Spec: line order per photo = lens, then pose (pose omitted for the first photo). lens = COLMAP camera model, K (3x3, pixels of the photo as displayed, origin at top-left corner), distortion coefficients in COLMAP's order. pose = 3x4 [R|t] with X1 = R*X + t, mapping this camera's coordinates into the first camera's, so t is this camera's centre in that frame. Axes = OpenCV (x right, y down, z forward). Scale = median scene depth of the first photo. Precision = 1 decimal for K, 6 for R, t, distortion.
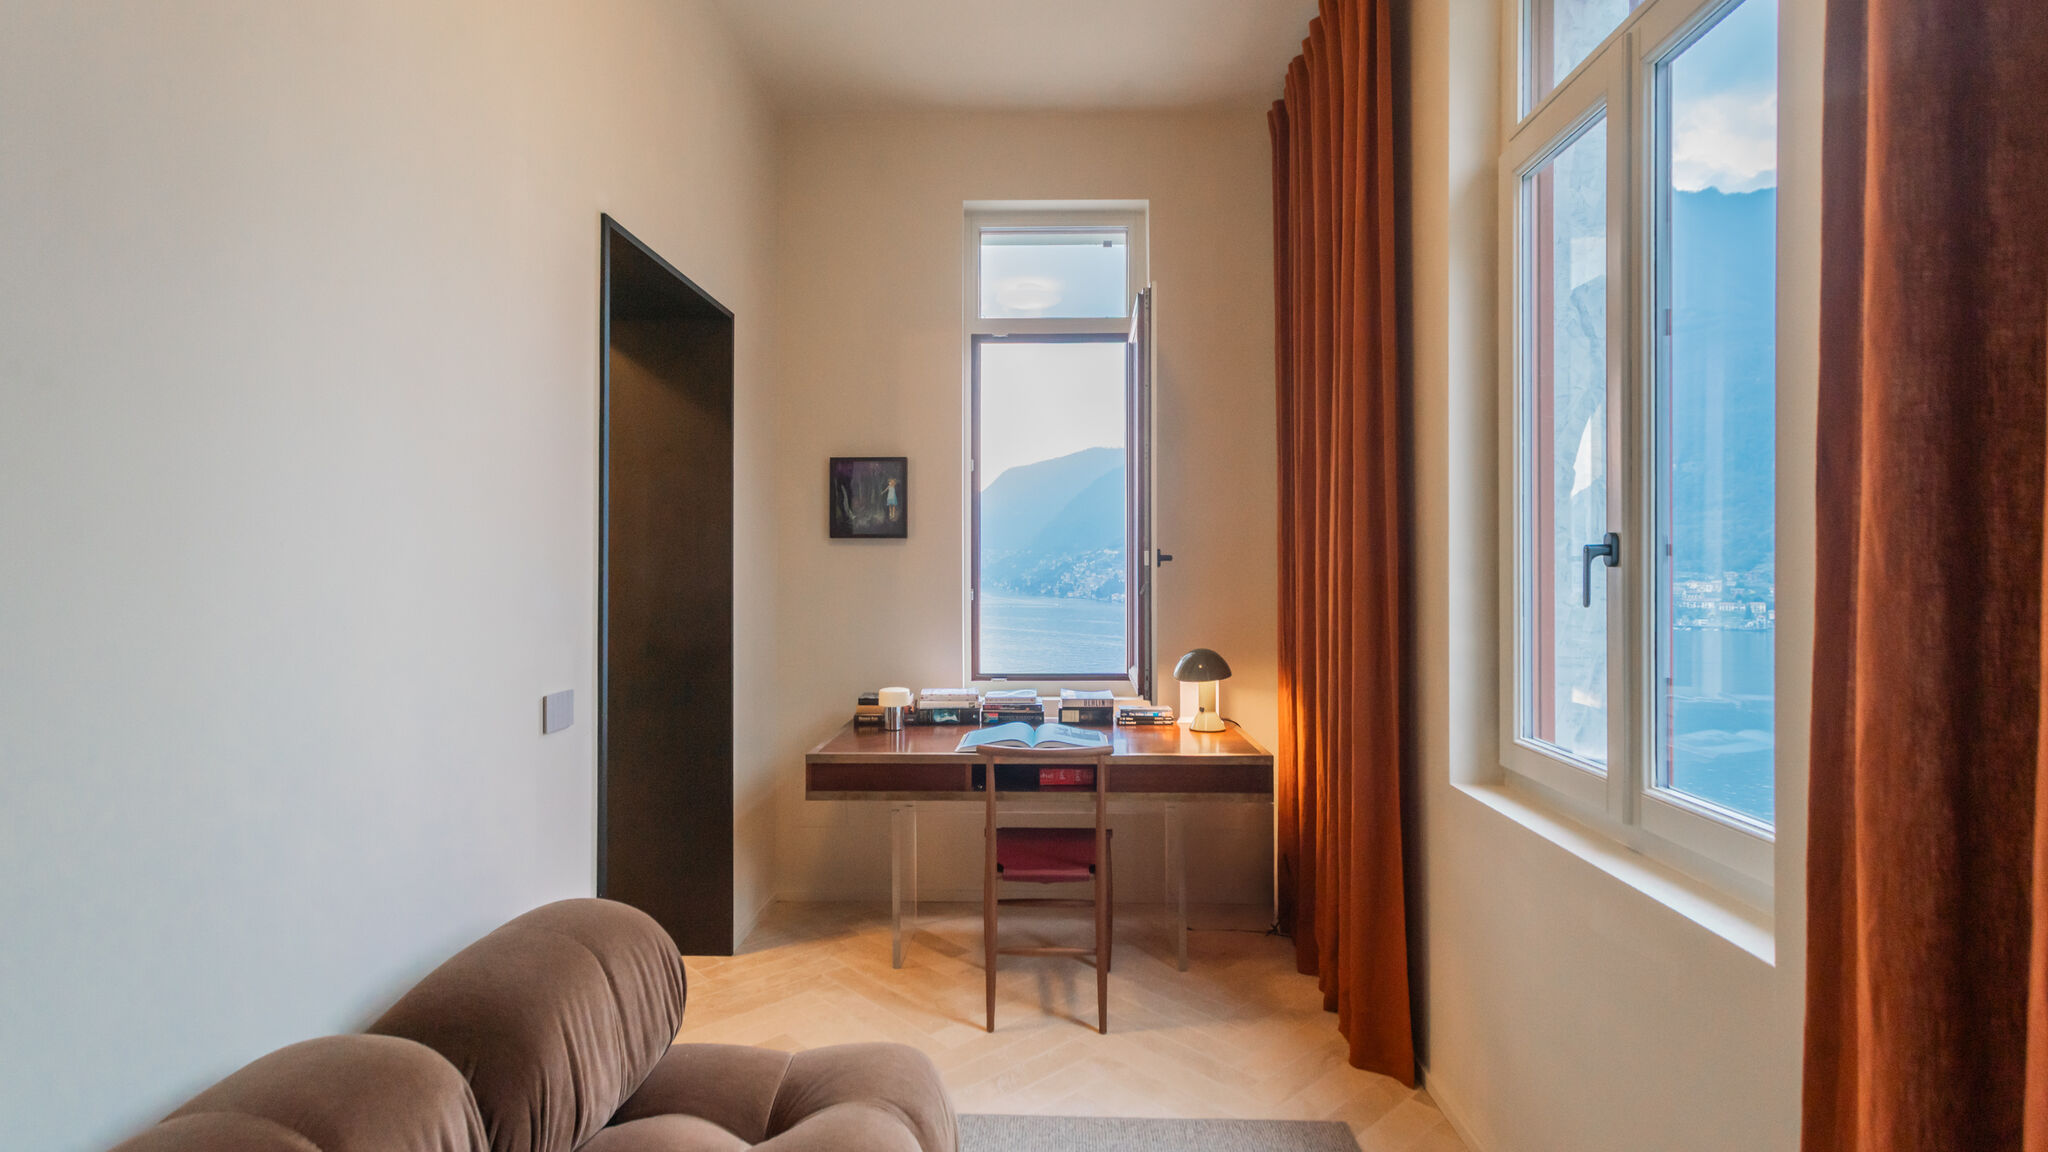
lens RADIAL K [[1073.7, 0, 1024.0], [0, 1073.7, 576.0], [0, 0, 1]] dist [0.000917, 0.000051]
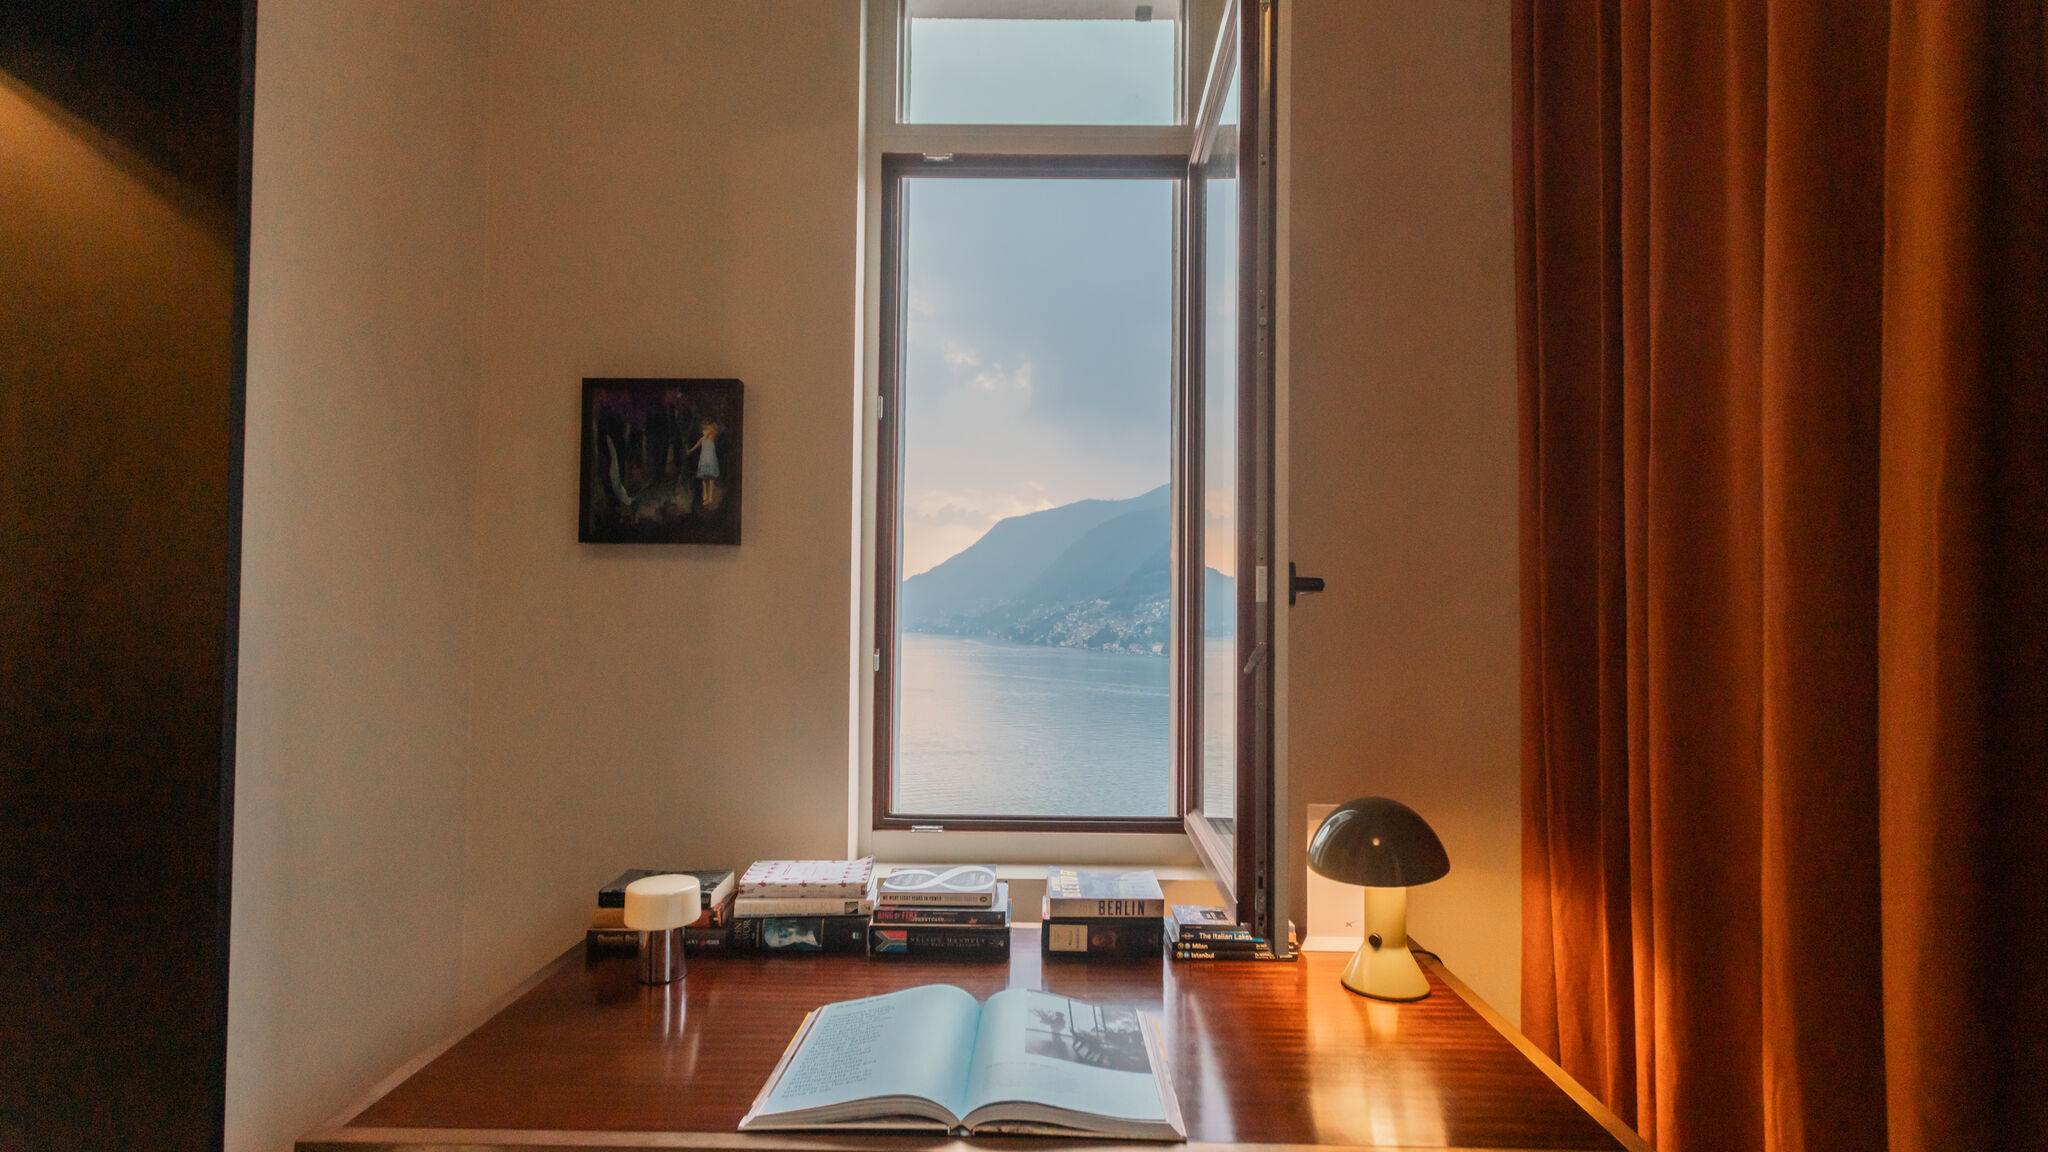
lens RADIAL K [[1073.7, 0, 1024.0], [0, 1073.7, 576.0], [0, 0, 1]] dist [0.000917, 0.000051]
pose [[0.999905, 0.012177, 0.006391, 0.019835], [-0.011873, 0.998889, -0.045604, -0.000254], [-0.006939, 0.045524, 0.998939, 0.540981]]
